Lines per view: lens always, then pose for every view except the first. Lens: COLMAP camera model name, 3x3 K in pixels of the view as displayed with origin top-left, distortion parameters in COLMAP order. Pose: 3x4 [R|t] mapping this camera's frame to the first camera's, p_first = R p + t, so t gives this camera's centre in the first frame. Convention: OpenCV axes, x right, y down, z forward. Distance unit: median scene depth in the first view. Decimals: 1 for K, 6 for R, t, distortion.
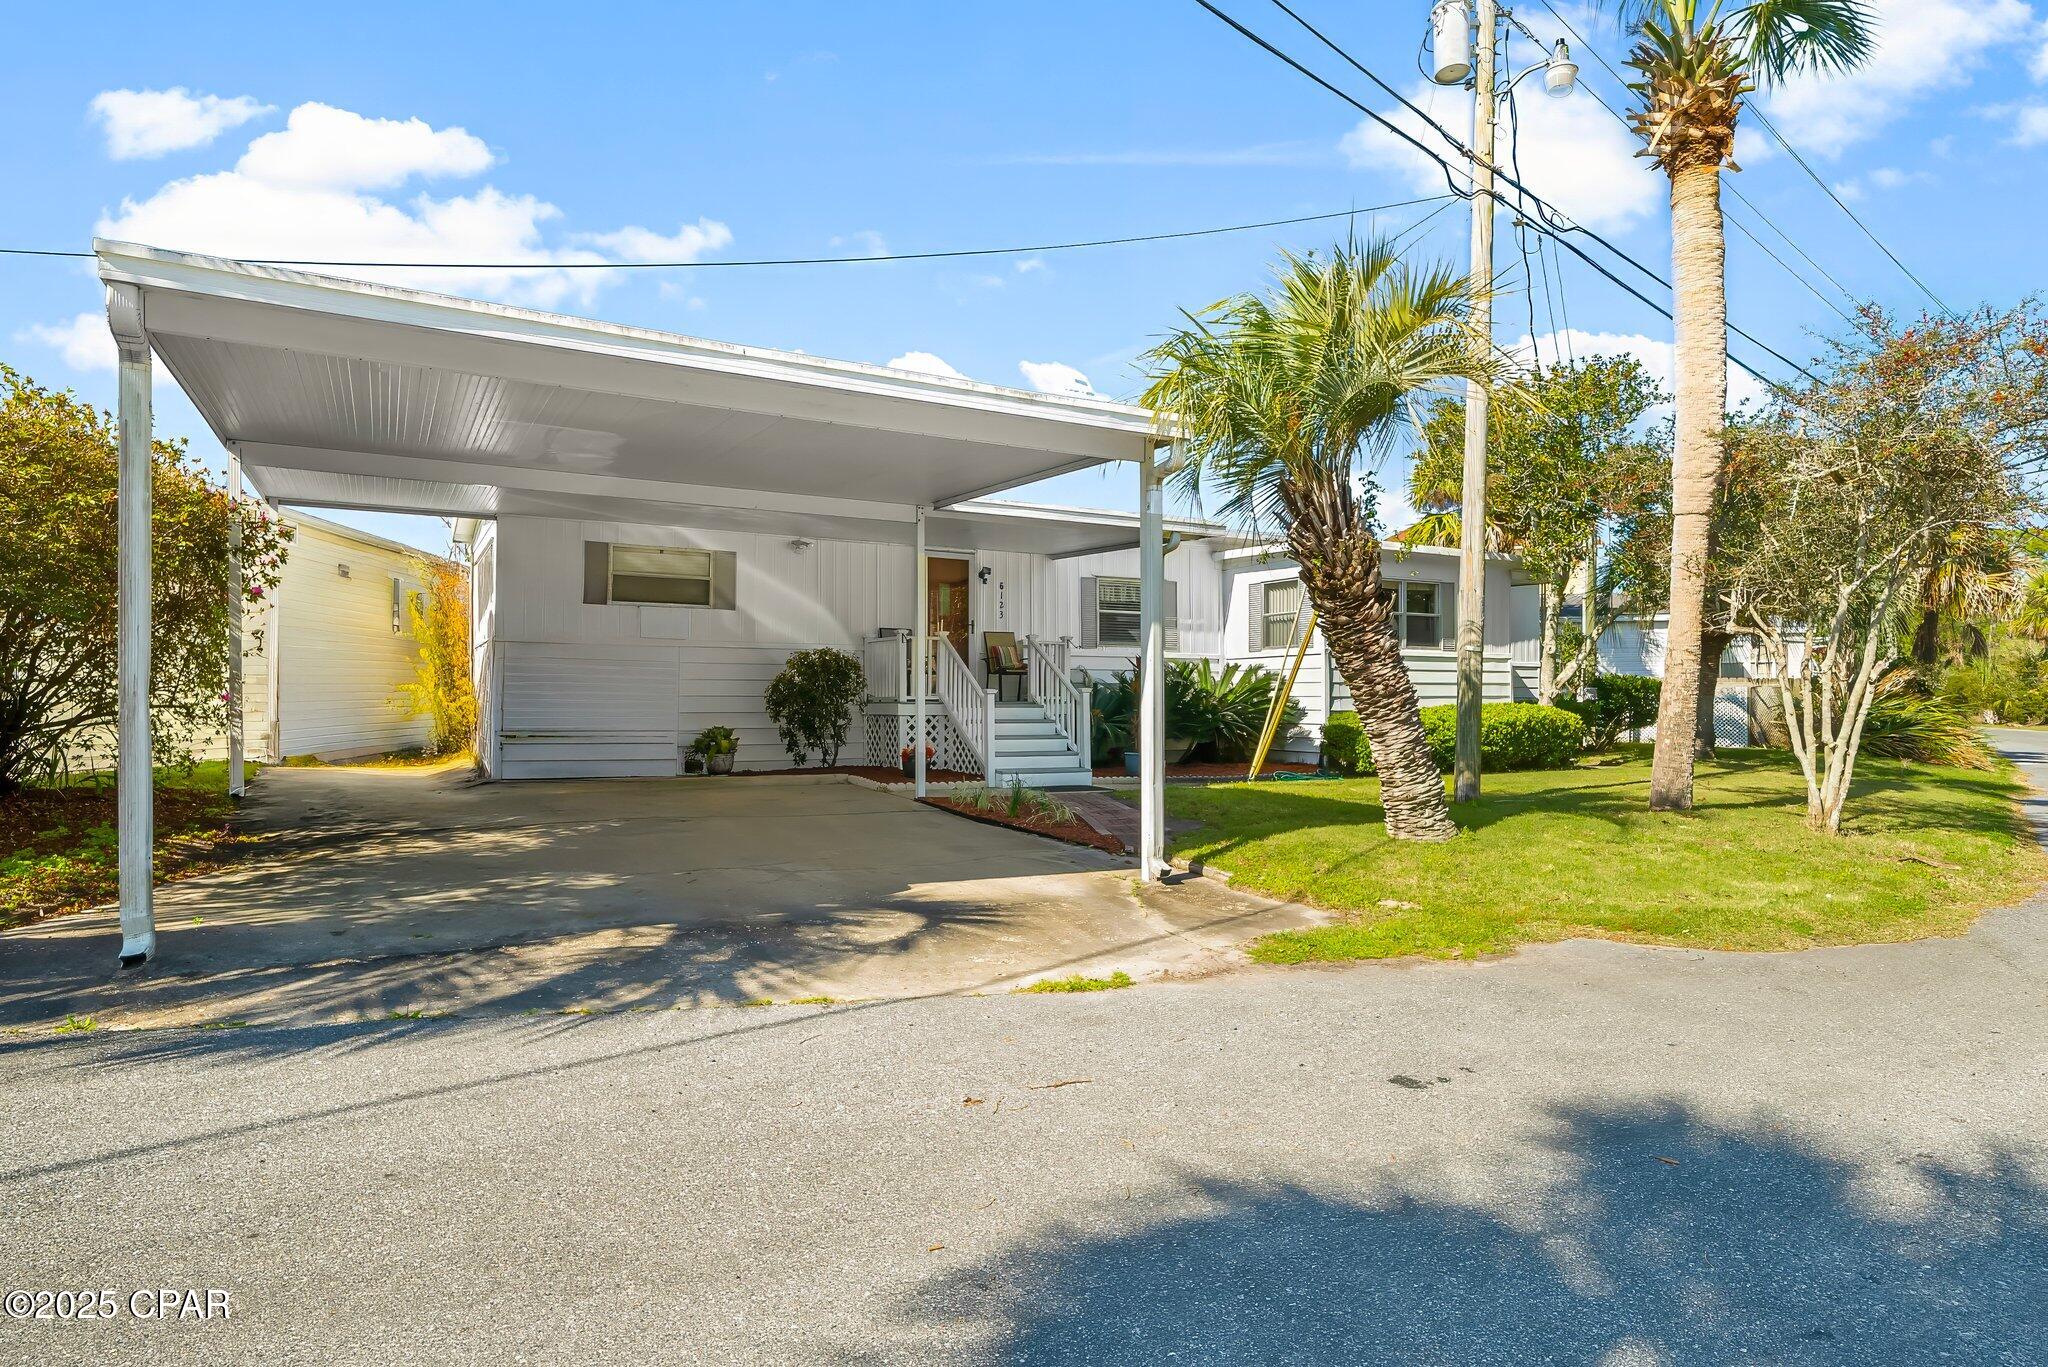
lens RADIAL K [[1066.1, 0, 1024.0], [0, 1066.1, 683.5], [0, 0, 1]] dist [-0.000076, -0.000011]
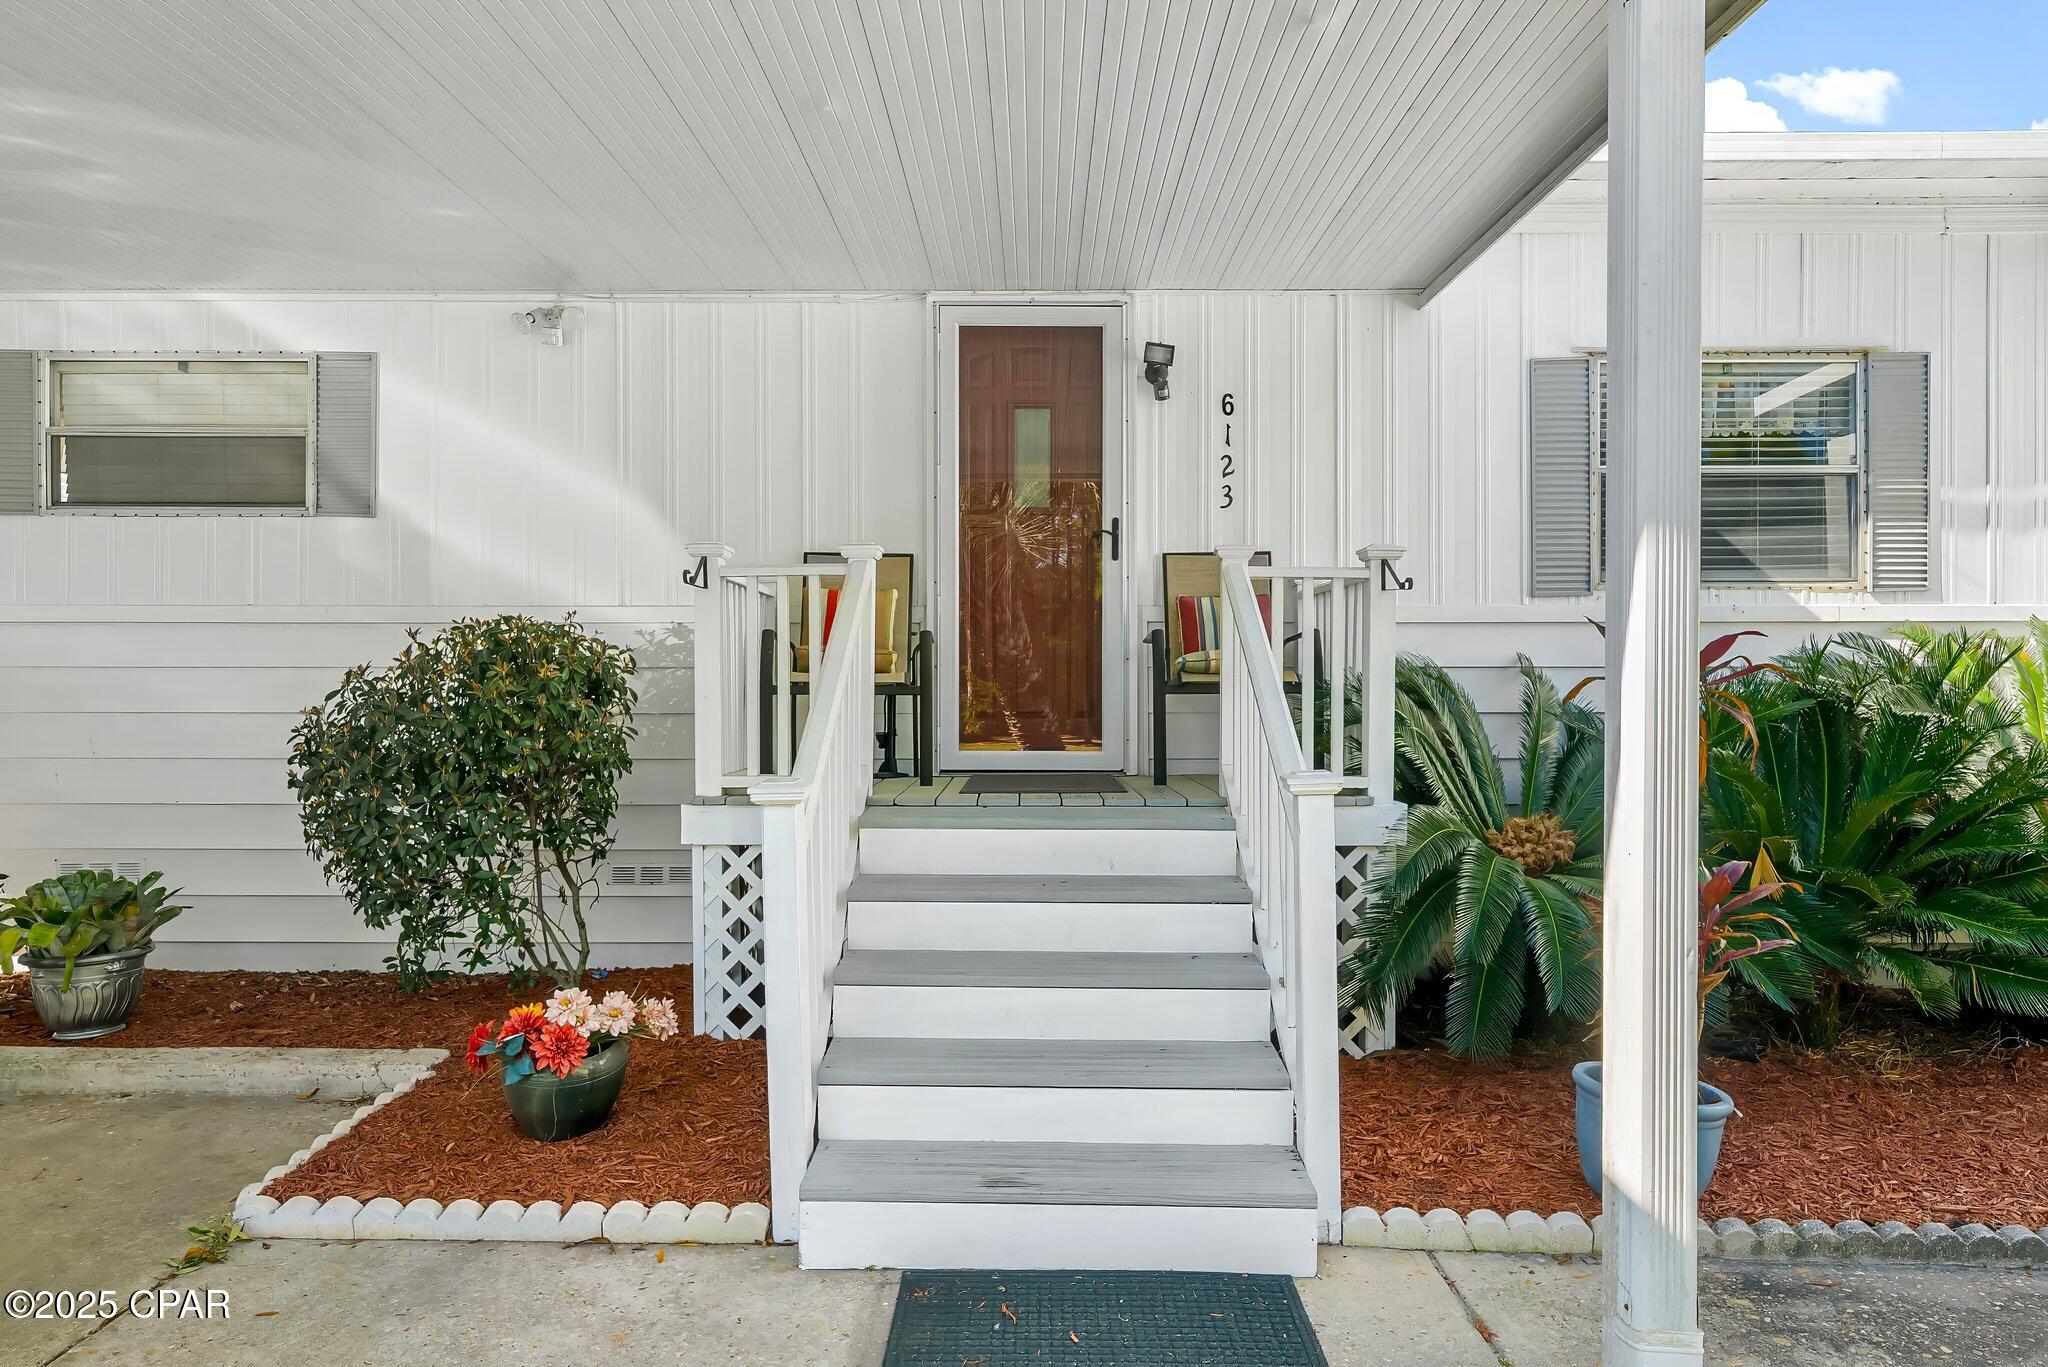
lens RADIAL K [[1244.4, 0, 1024.0], [0, 1244.4, 683.5], [0, 0, 1]] dist [0.001081, 0.000497]
pose [[0.869898, -0.005246, -0.493203, 0.122269], [0.007867, 0.999964, 0.003239, -0.012699], [0.493168, -0.006697, 0.869908, 0.745452]]
